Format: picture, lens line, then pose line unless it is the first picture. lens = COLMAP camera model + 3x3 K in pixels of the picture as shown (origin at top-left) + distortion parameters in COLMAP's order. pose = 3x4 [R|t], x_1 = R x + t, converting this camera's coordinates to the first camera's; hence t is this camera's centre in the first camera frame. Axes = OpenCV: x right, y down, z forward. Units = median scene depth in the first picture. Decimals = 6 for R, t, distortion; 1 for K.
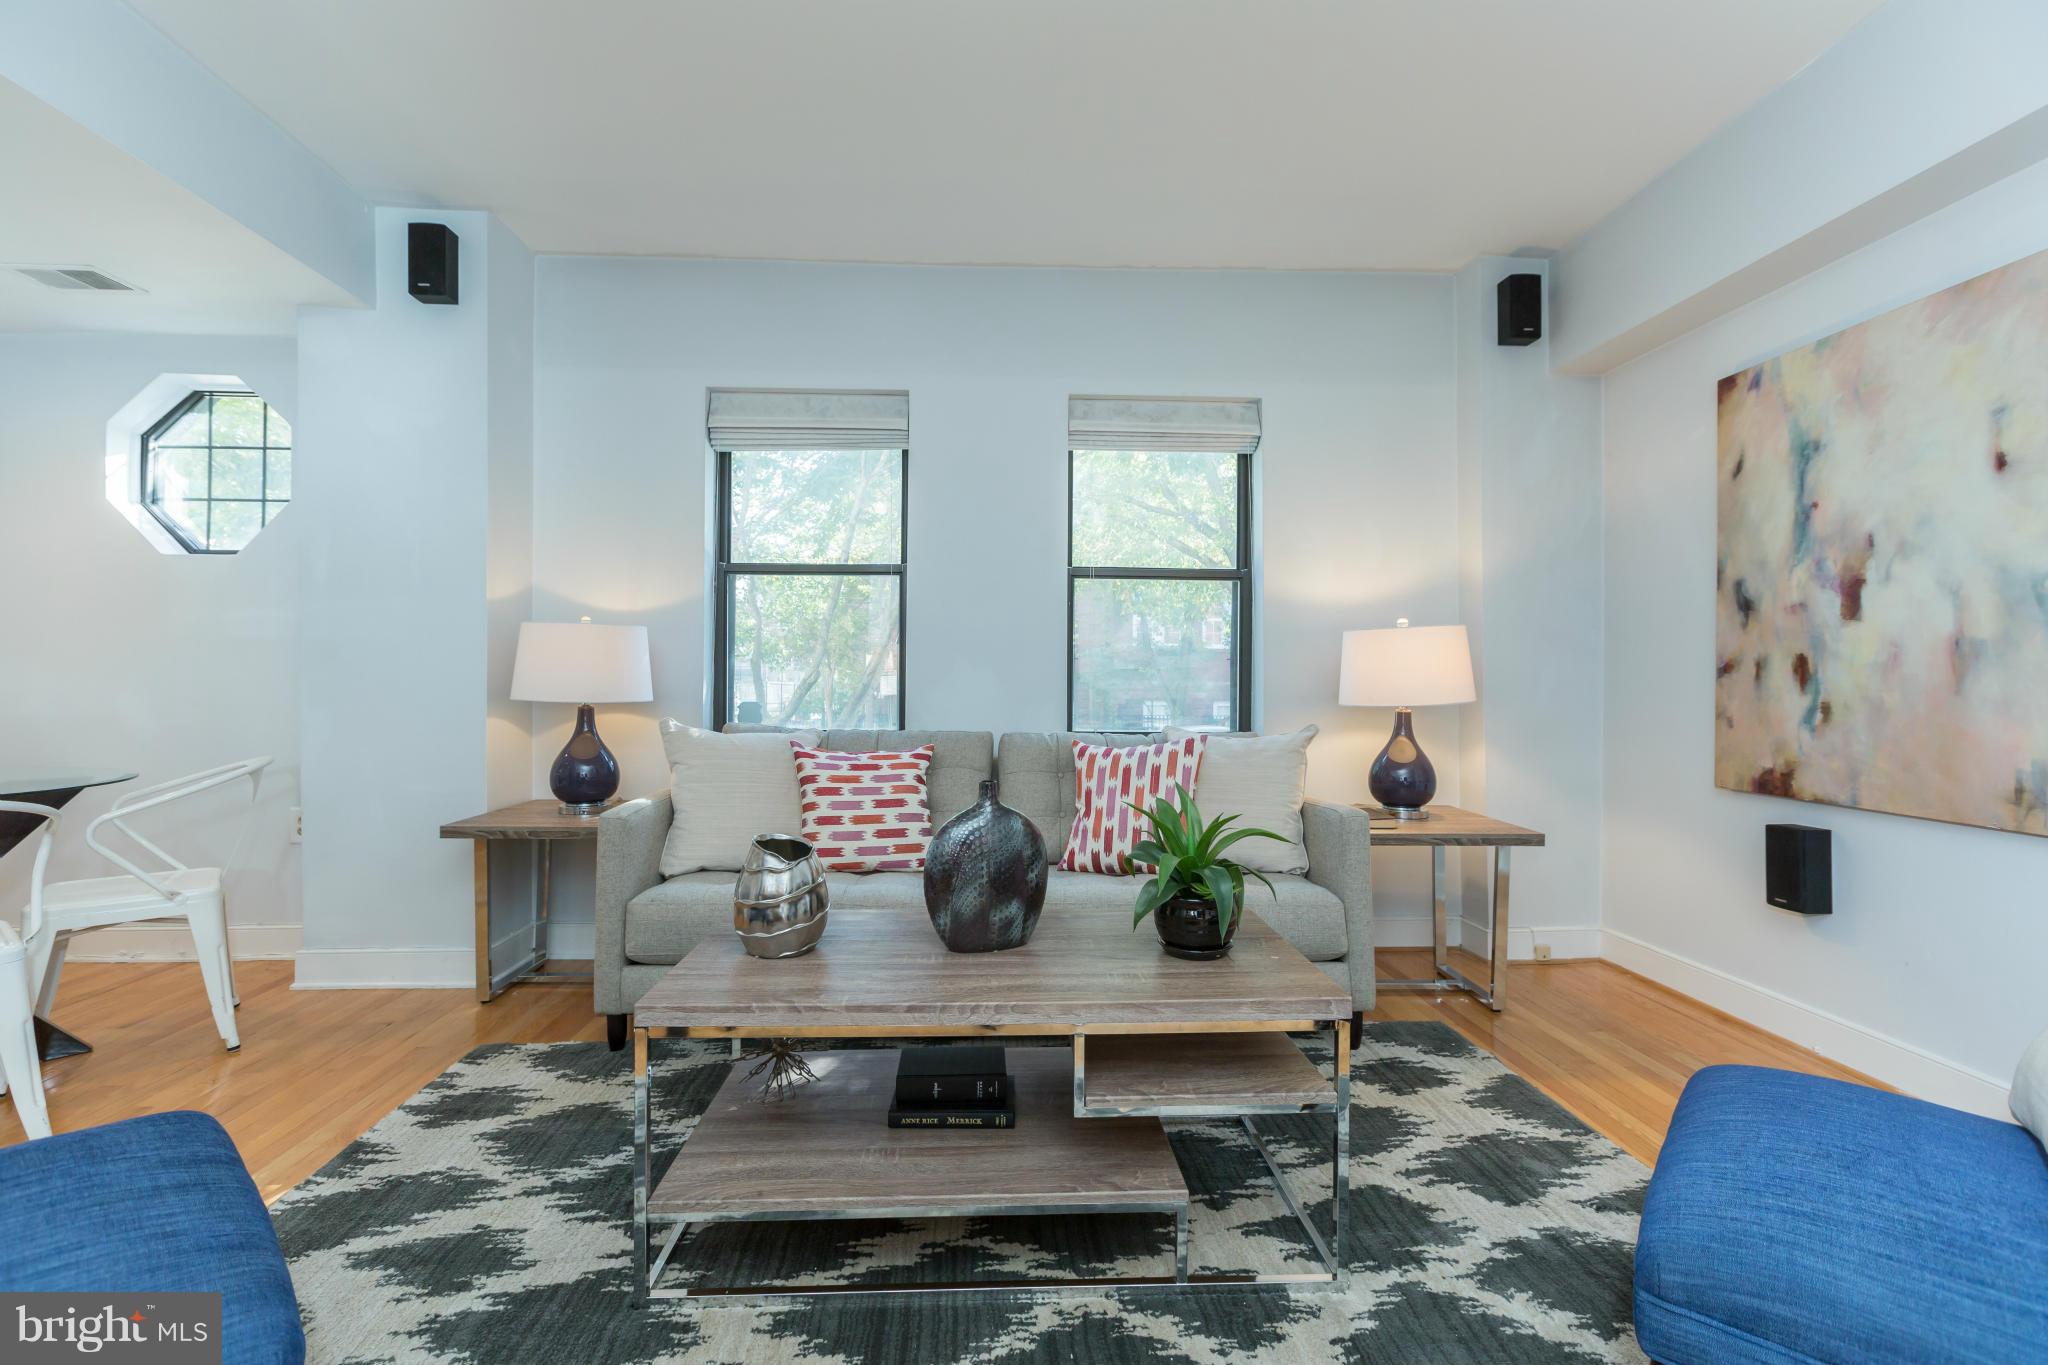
lens RADIAL K [[897.7, 0, 1016.2], [0, 897.7, 678.3], [0, 0, 1]] dist [0.000373, -0.001079]
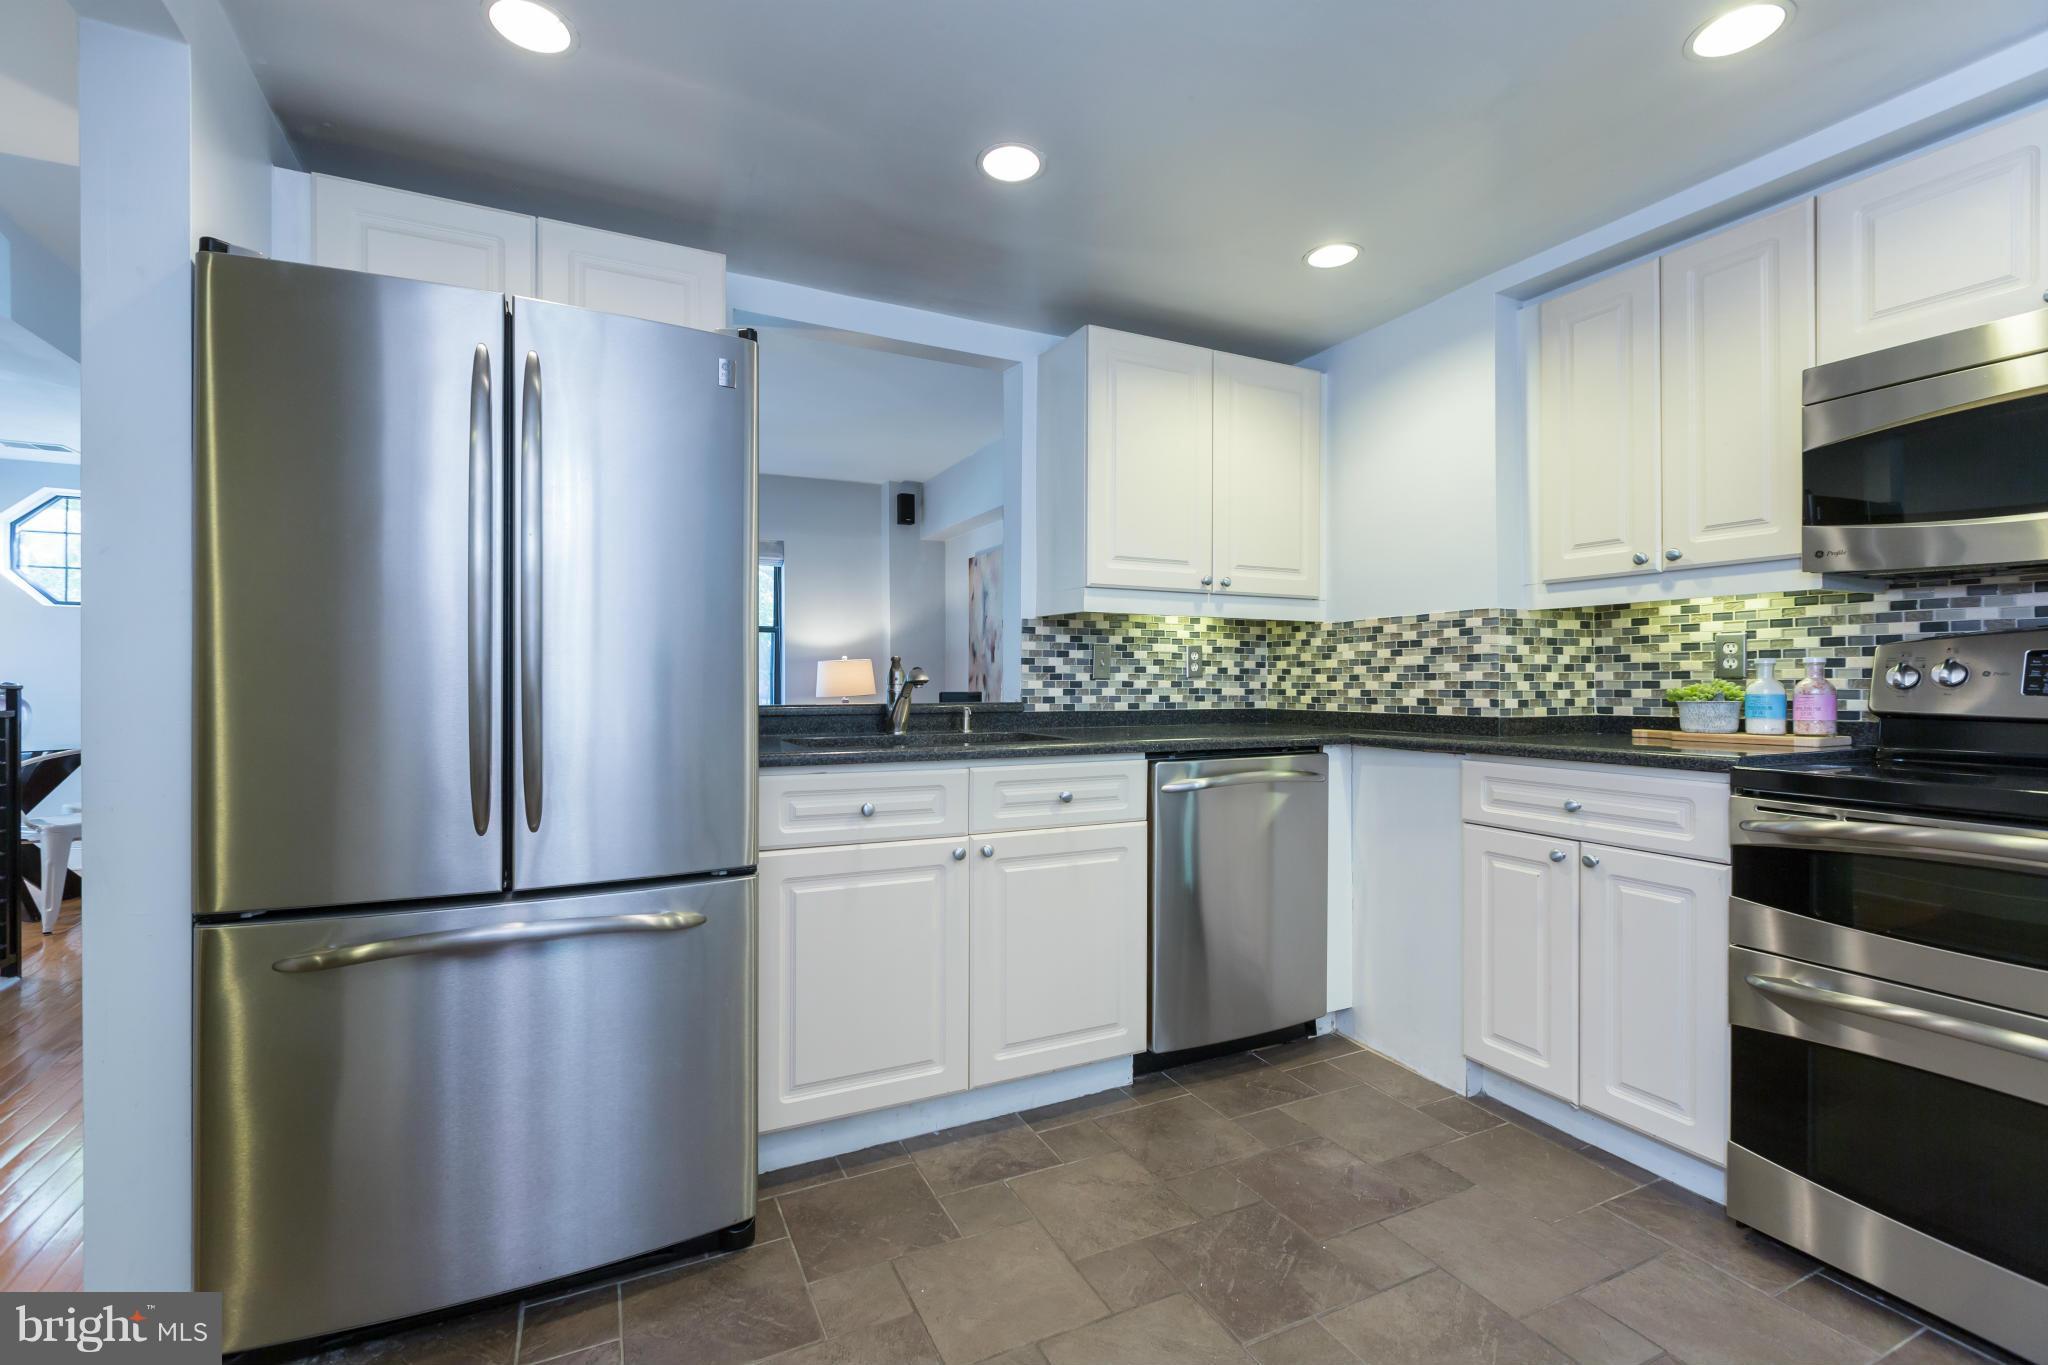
lens RADIAL K [[897.7, 0, 1020.6], [0, 897.7, 679.9], [0, 0, 1]] dist [0.000373, -0.001079]
pose [[0.917000, -0.003333, 0.398872, -0.044255], [0.001896, 0.999990, 0.003998, -0.018774], [-0.398882, -0.002910, 0.916998, -1.245705]]
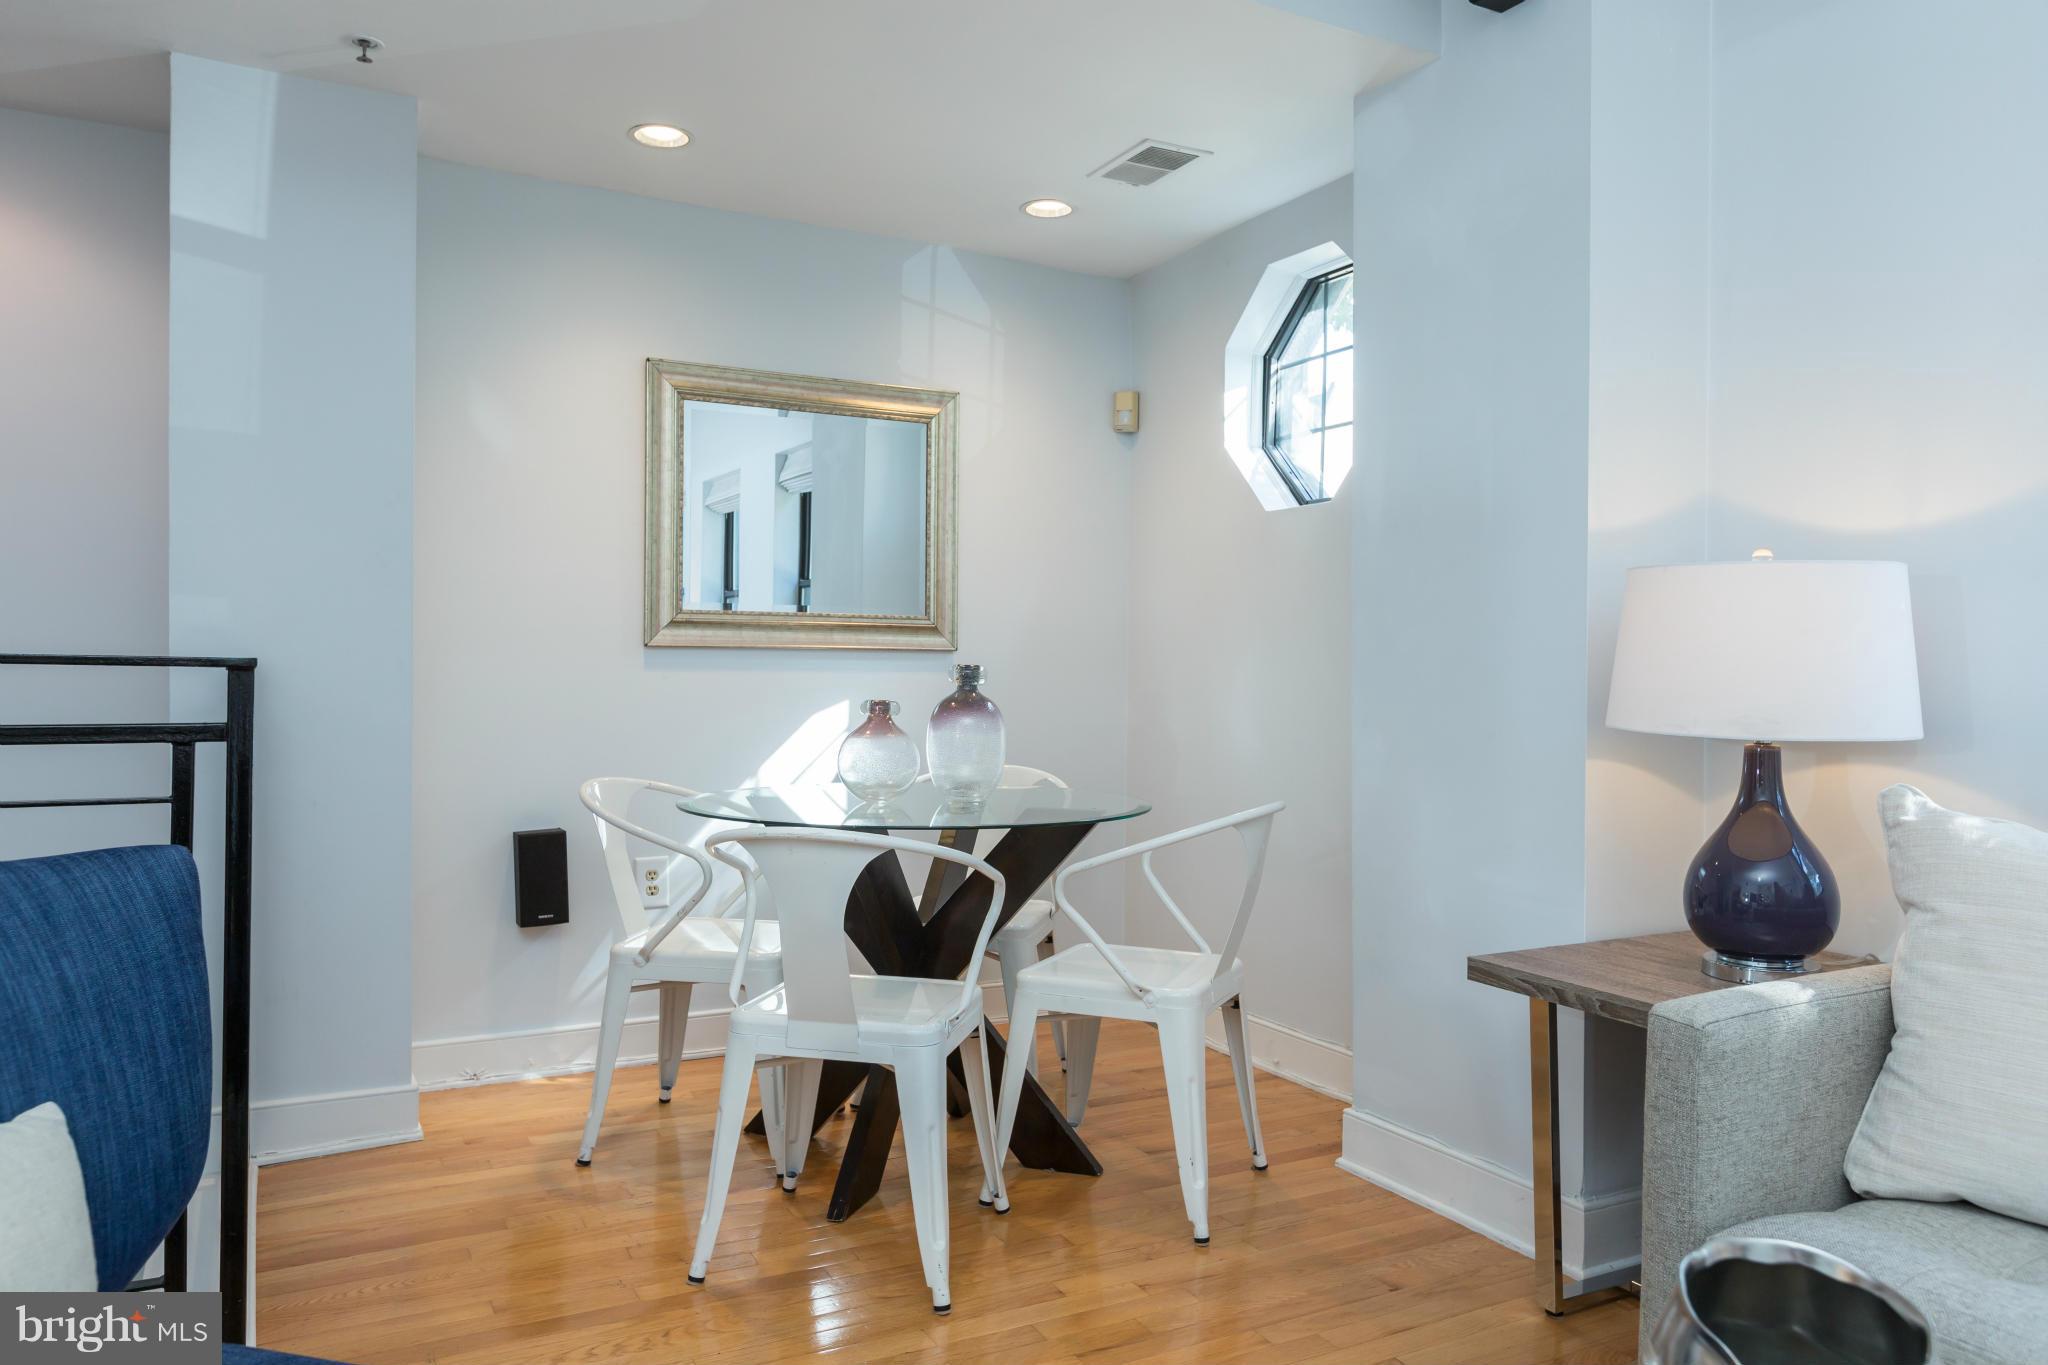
lens RADIAL K [[1418.0, 0, 1021.0], [0, 1418.0, 672.9], [0, 0, 1]] dist [-0.007193, -0.000664]
pose [[0.422485, 0.000502, -0.906370, 0.016174], [-0.007394, 0.999968, -0.002893, -0.001983], [0.906340, 0.007924, 0.422475, 0.385721]]
